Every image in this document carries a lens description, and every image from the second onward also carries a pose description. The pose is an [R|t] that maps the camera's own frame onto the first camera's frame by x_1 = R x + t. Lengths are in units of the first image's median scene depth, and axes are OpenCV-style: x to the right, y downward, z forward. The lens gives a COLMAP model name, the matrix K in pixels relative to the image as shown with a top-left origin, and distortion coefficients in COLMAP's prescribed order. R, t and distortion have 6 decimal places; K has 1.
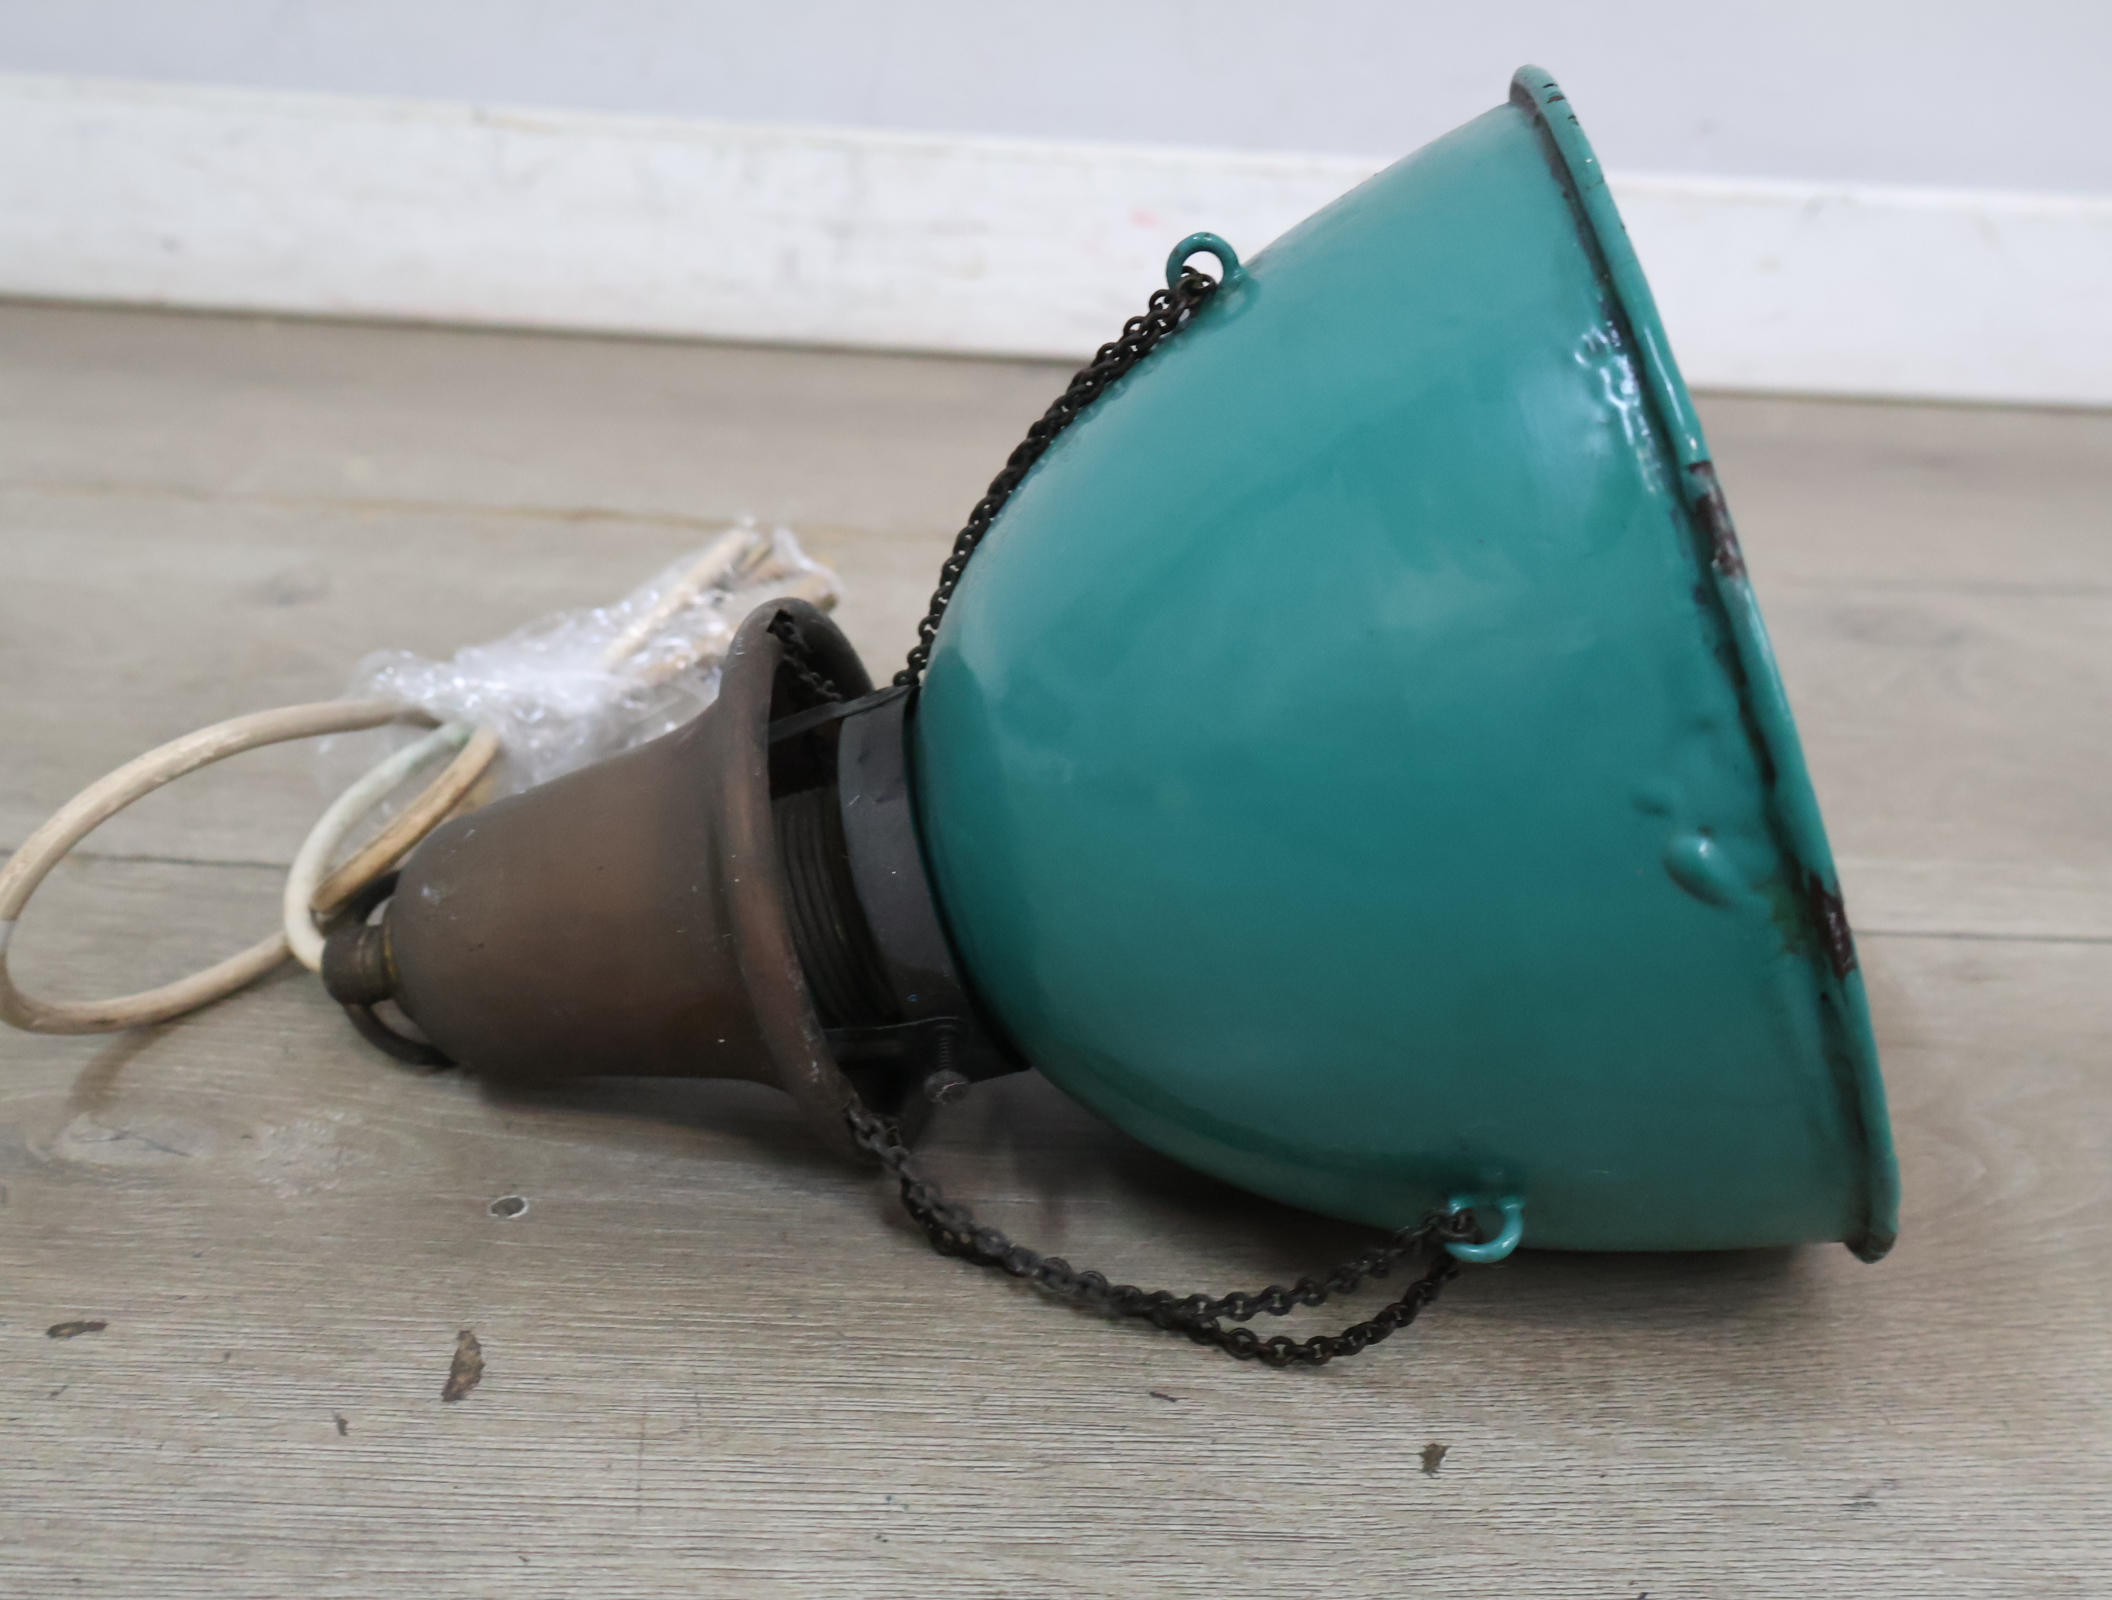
lens RADIAL K [[2334.6, 0, 1056.0], [0, 2334.6, 800.0], [0, 0, 1]] dist [-0.003858, 0.007096]
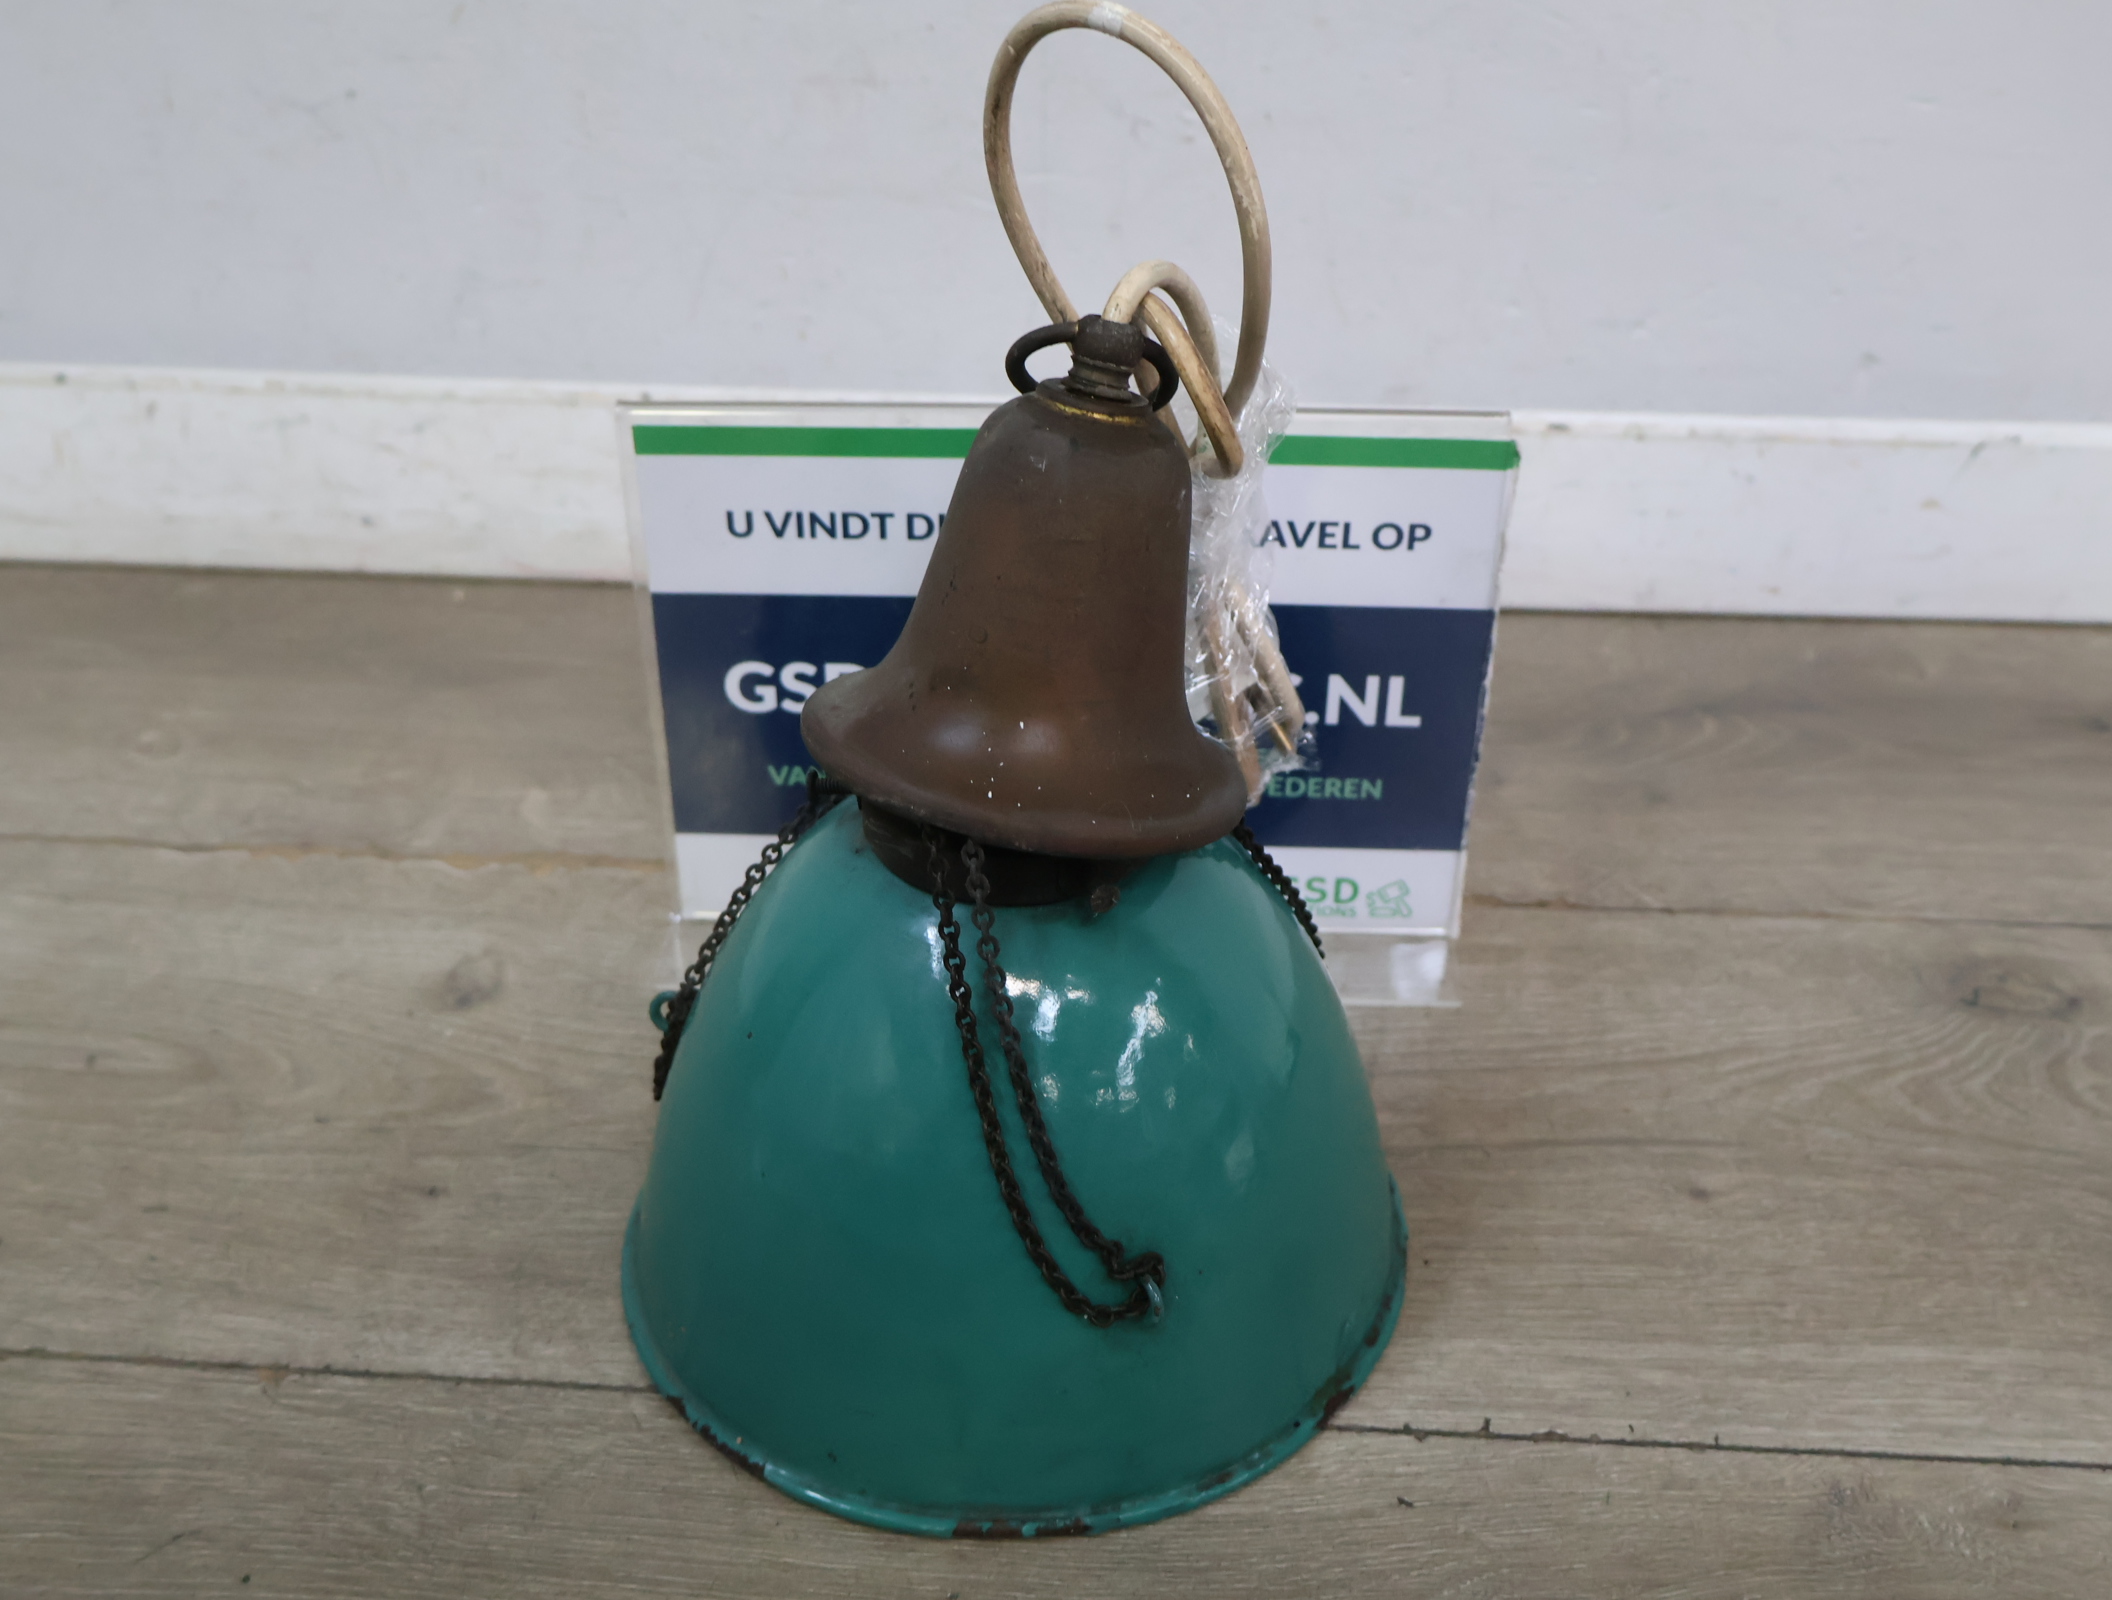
lens RADIAL K [[2342.2, 0, 1048.9], [0, 2342.2, 802.4], [0, 0, 1]] dist [0.008775, -0.006049]
pose [[0.993577, -0.000918, -0.113154, 0.112706], [0.011636, 0.995495, 0.094100, -0.471878], [0.112558, -0.094812, 0.989111, -0.074966]]
